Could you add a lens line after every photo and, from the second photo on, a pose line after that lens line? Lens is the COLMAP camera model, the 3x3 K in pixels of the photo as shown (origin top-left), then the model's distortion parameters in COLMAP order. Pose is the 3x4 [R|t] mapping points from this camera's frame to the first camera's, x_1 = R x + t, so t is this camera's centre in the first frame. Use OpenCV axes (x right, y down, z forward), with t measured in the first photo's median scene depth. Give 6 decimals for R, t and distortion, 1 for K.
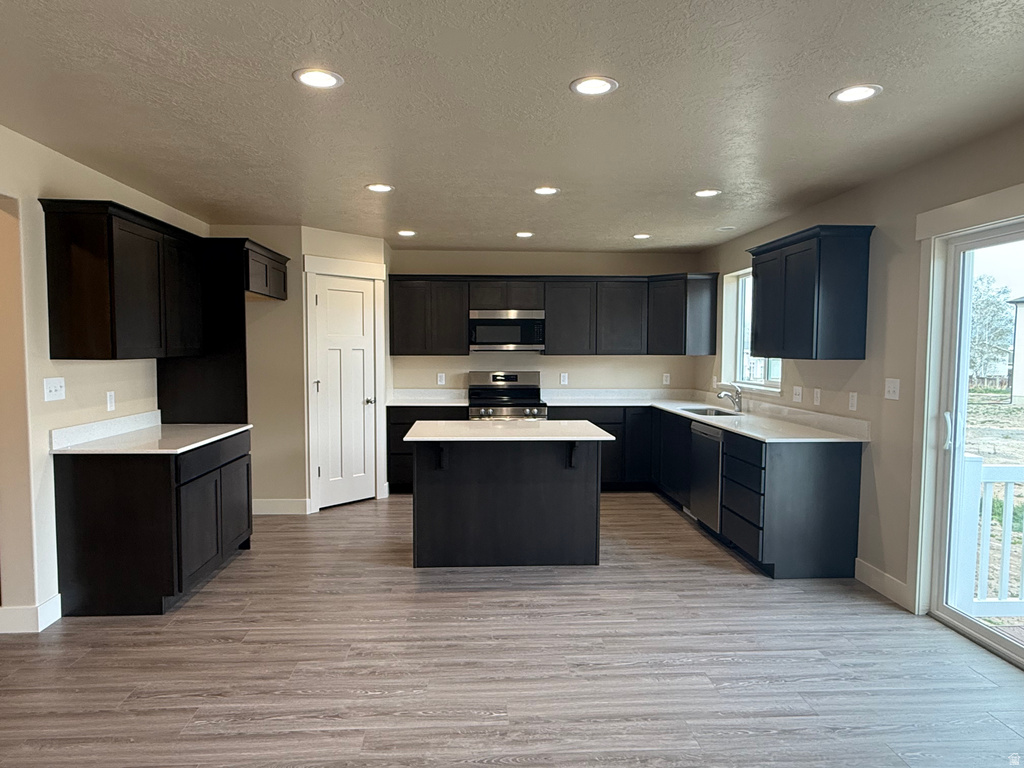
lens RADIAL K [[655.8, 0, 507.3], [0, 655.8, 389.2], [0, 0, 1]] dist [0.011645, 0.002299]
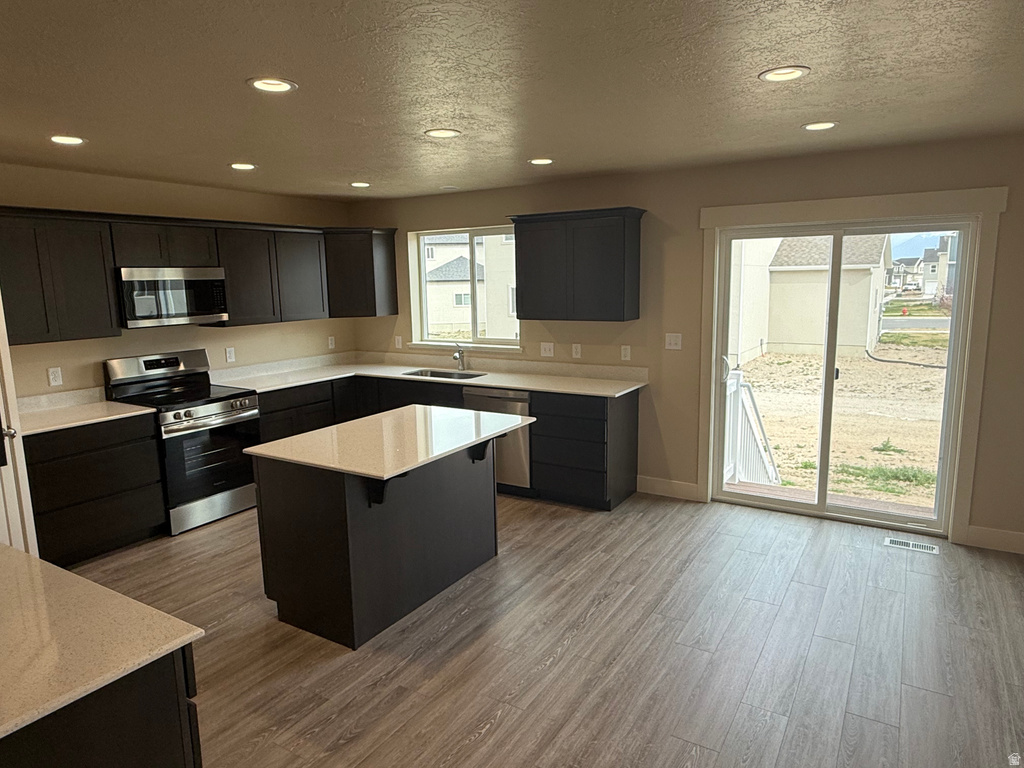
lens RADIAL K [[655.8, 0, 510.9], [0, 655.8, 380.0], [0, 0, 1]] dist [0.011645, 0.002299]
pose [[0.572156, -0.139397, 0.808211, -0.597225], [0.071132, 0.990171, 0.120425, -0.094409], [-0.817054, -0.011412, 0.576448, 0.467206]]
